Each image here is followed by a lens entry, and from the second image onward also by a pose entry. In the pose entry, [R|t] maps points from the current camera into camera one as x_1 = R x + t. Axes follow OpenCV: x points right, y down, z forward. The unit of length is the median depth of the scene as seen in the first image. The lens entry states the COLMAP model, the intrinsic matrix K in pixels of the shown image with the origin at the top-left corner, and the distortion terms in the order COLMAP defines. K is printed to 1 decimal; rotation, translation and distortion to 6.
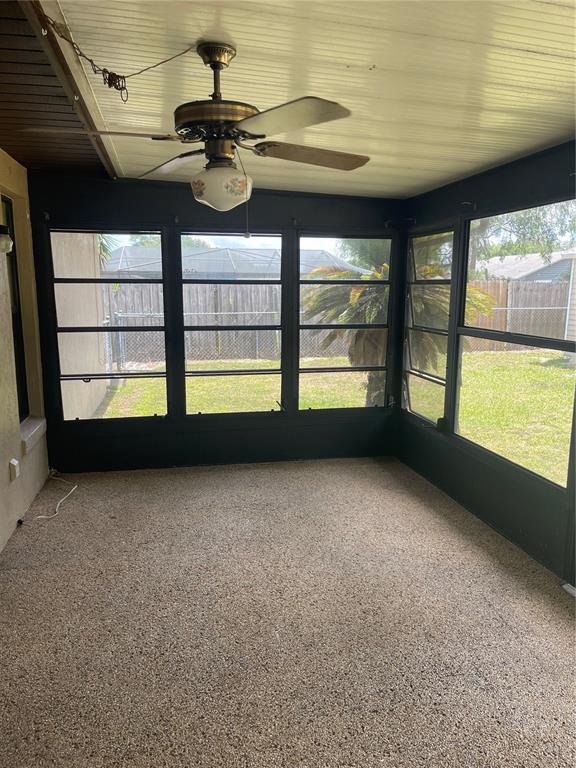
lens RADIAL K [[580.7, 0, 288.2], [0, 580.7, 384.9], [0, 0, 1]] dist [0.024882, -0.006209]
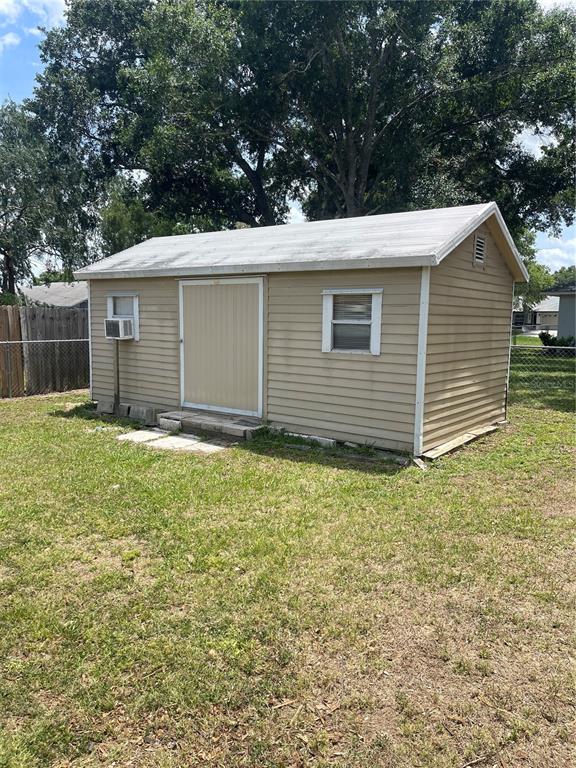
lens RADIAL K [[580.7, 0, 287.3], [0, 580.7, 384.8], [0, 0, 1]] dist [0.024882, -0.006209]
pose [[0.757493, -0.075651, 0.648445, 0.135668], [0.107069, 0.994210, -0.009084, -0.029639], [-0.644003, 0.076309, 0.761208, 0.186830]]
